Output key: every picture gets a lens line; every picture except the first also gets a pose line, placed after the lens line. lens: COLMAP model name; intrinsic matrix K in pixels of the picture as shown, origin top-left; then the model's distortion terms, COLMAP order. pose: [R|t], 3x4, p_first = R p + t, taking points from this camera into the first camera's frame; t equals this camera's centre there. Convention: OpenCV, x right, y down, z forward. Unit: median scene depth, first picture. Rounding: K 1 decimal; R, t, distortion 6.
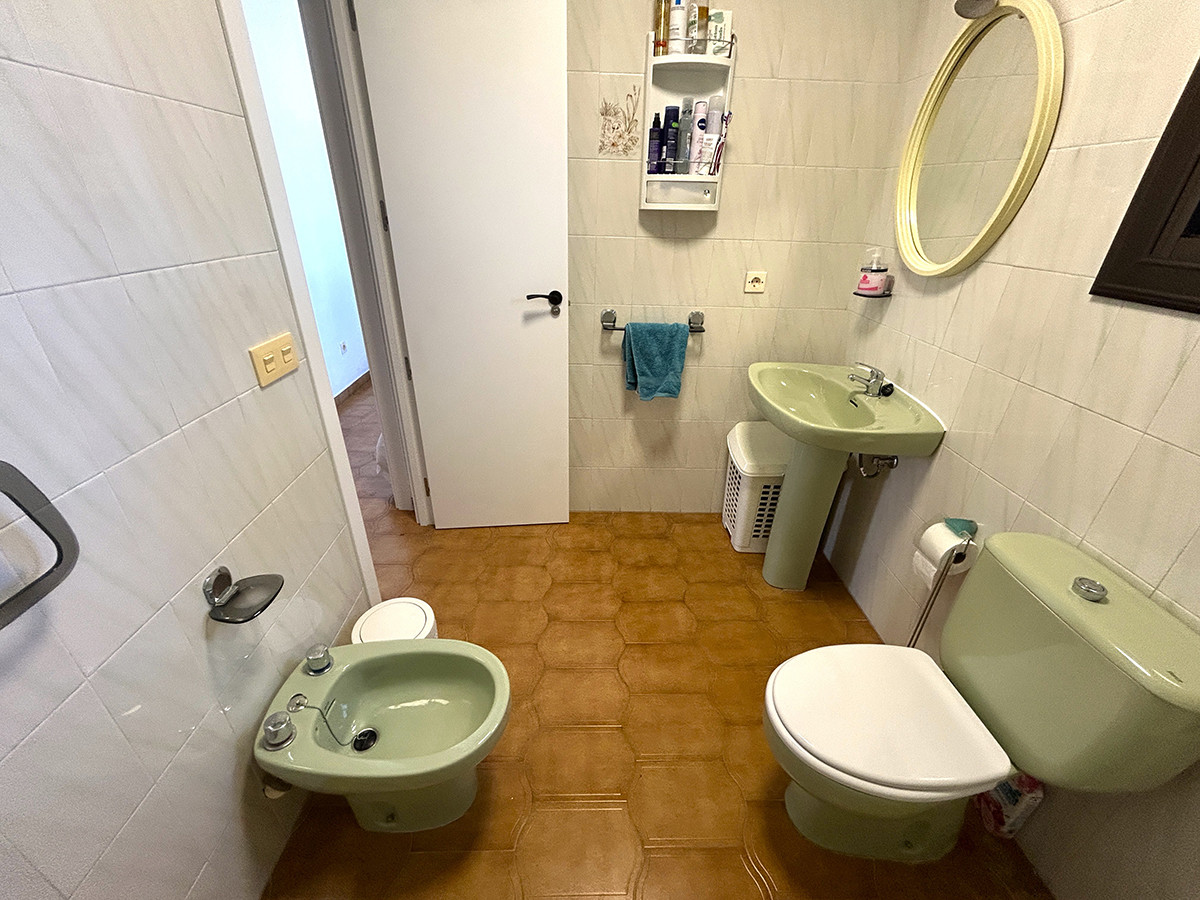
lens RADIAL K [[501.9, 0, 598.7], [0, 501.9, 445.7], [0, 0, 1]] dist [-0.000421, 0.000188]
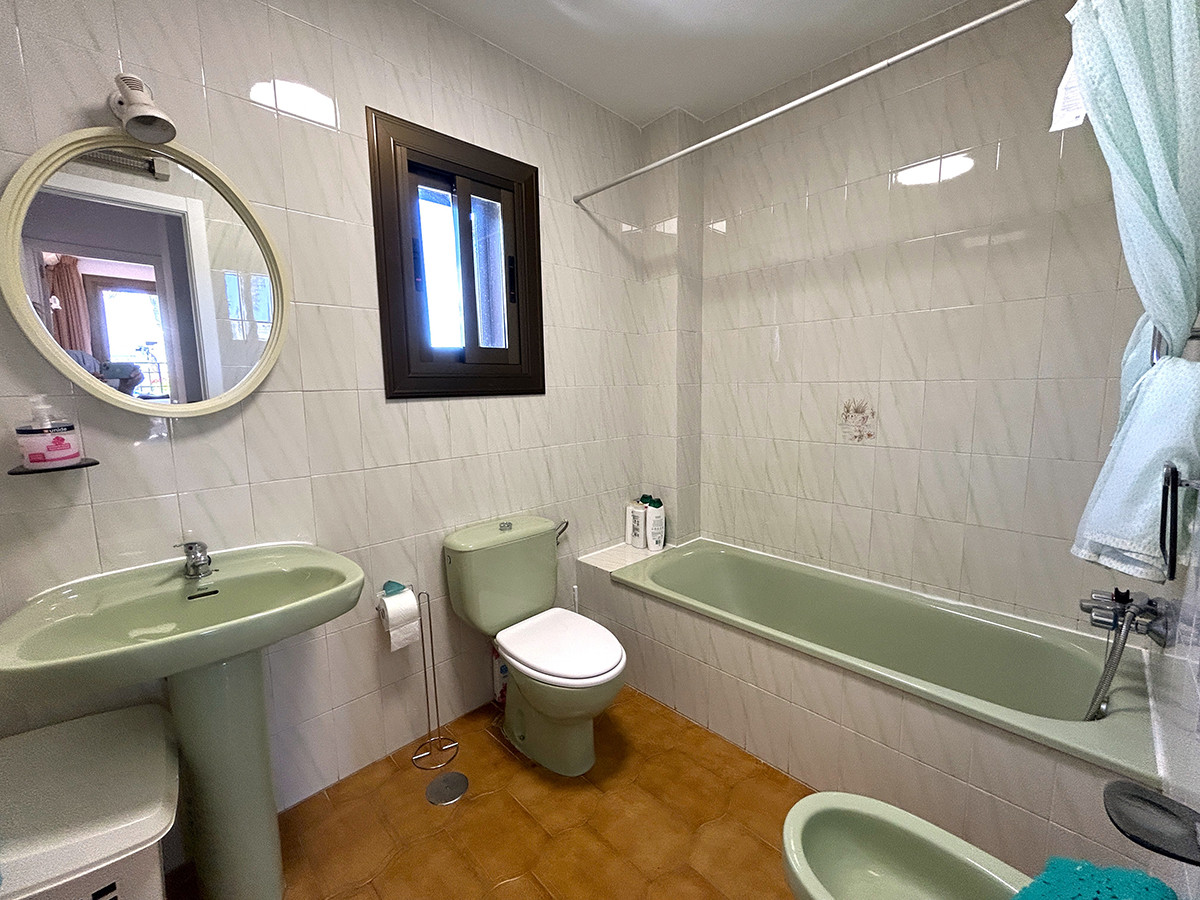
lens RADIAL K [[501.9, 0, 598.7], [0, 501.9, 445.7], [0, 0, 1]] dist [-0.000421, 0.000188]
pose [[-0.692682, -0.075448, 0.717286, -0.503216], [0.332544, 0.849085, 0.410450, -0.500688], [-0.640004, 0.522840, -0.563056, 1.279835]]
